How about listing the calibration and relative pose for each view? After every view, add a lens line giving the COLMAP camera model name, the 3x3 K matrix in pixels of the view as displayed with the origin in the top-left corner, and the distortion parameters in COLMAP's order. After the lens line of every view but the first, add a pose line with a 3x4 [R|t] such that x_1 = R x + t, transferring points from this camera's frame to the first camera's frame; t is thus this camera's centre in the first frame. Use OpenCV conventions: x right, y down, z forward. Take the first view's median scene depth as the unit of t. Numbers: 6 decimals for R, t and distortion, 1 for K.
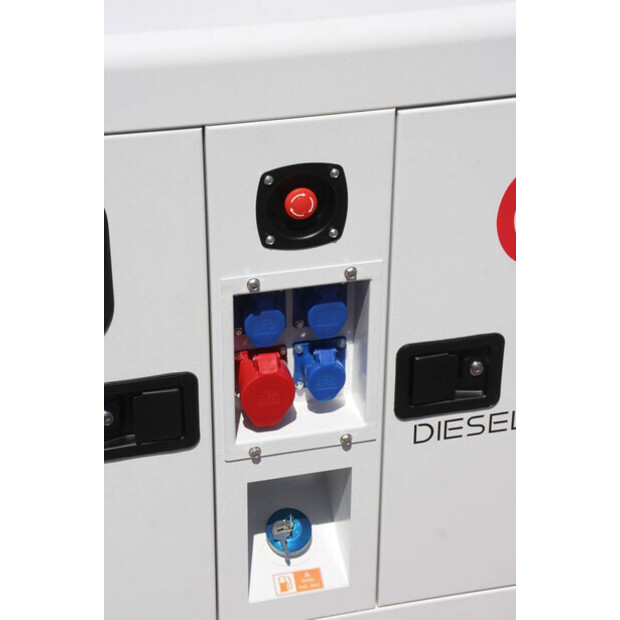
lens RADIAL K [[1446.5, 0, 311.8], [0, 1446.5, 310.6], [0, 0, 1]] dist [0.371437, 0.000000]
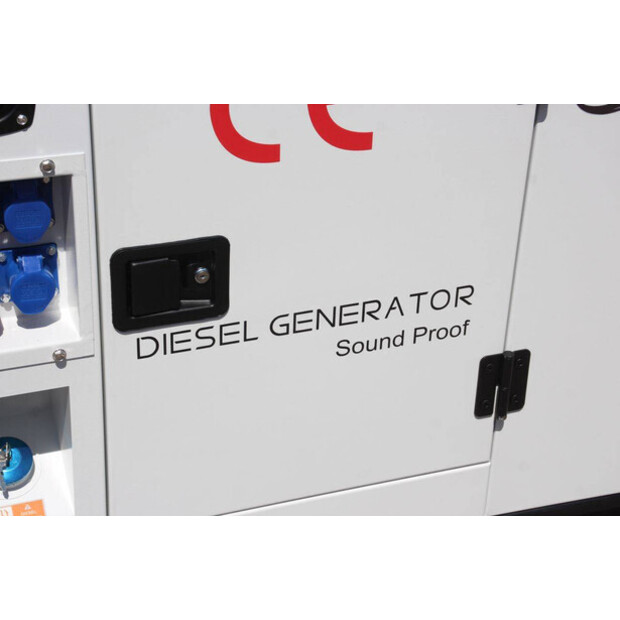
lens RADIAL K [[1446.5, 0, 307.4], [0, 1446.5, 311.5], [0, 0, 1]] dist [0.371437, 0.000000]
pose [[0.994965, -0.024784, 0.097114, 0.090297], [0.022890, 0.999526, 0.020570, 0.045693], [-0.097578, -0.018244, 0.995061, 0.069255]]
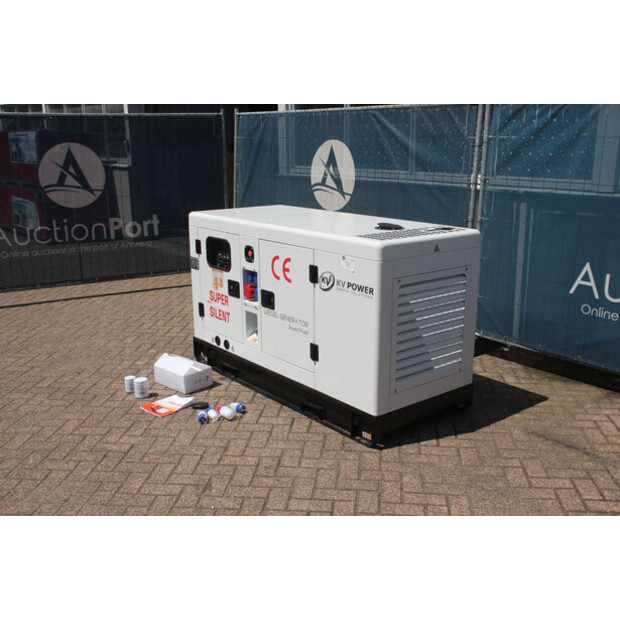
lens RADIAL K [[664.3, 0, 311.0], [0, 664.3, 310.2], [0, 0, 1]] dist [-0.045403, 0.000000]
pose [[0.417744, 0.214309, -0.882928, 2.152986], [-0.454974, 0.890504, 0.000884, 0.009053], [0.786441, 0.401340, 0.469508, 0.069240]]
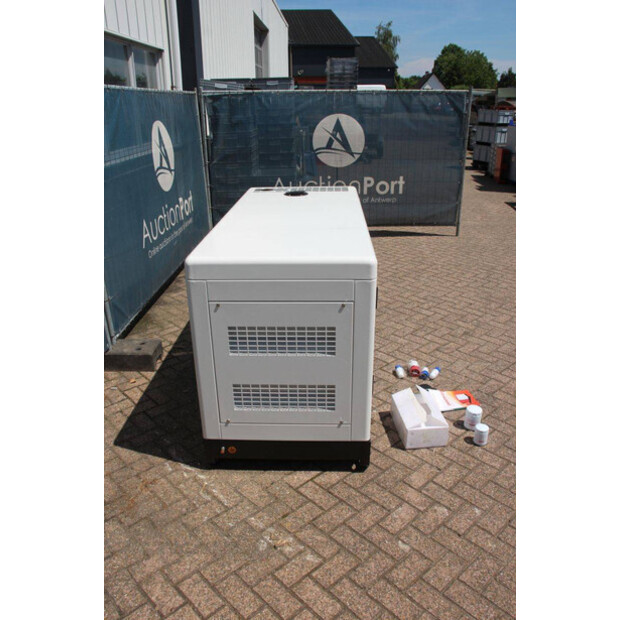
lens RADIAL K [[526.5, 0, 308.3], [0, 526.5, 309.6], [0, 0, 1]] dist [-0.143111, 0.121976]
pose [[0.283759, -0.373100, 0.883333, -1.576634], [0.501752, 0.842793, 0.194796, -0.327195], [-0.817145, 0.387939, 0.426354, 0.414406]]
